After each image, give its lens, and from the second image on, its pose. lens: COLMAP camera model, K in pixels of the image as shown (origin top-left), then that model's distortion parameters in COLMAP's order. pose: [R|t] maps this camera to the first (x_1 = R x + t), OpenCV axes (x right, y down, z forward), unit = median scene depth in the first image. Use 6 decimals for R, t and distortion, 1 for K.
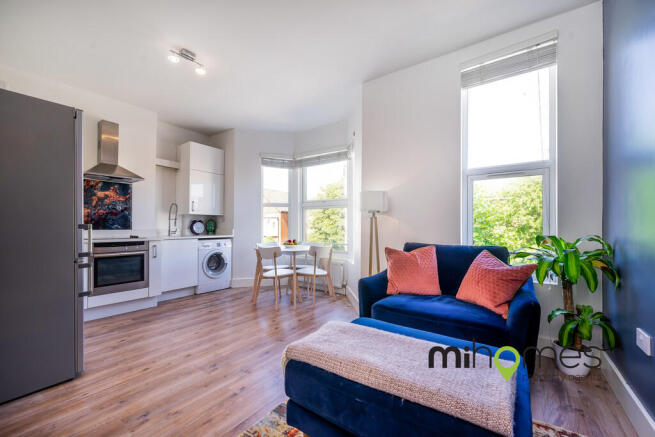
lens RADIAL K [[266.4, 0, 331.1], [0, 266.4, 218.3], [0, 0, 1]] dist [-0.001151, -0.000166]
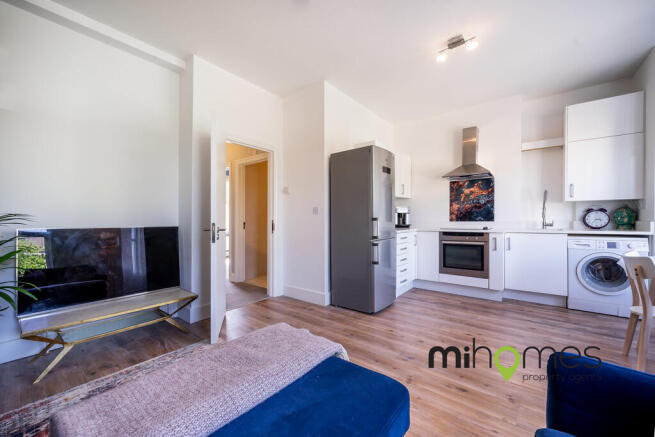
lens RADIAL K [[266.4, 0, 331.1], [0, 266.4, 218.3], [0, 0, 1]] dist [-0.001151, -0.000166]
pose [[-0.066286, -0.005809, -0.997784, 0.341955], [0.038765, 0.999213, -0.008393, 0.015329], [0.997047, -0.039235, -0.066009, 0.464336]]
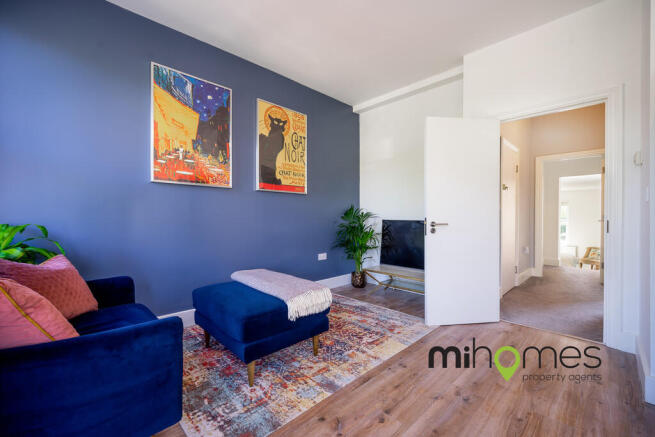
lens RADIAL K [[266.4, 0, 331.1], [0, 266.4, 218.3], [0, 0, 1]] dist [-0.001151, -0.000166]
pose [[-0.985381, -0.003776, 0.170322, -0.156637], [-0.009059, 0.999501, -0.030251, 0.038582], [-0.170123, -0.031352, -0.984924, 0.894146]]
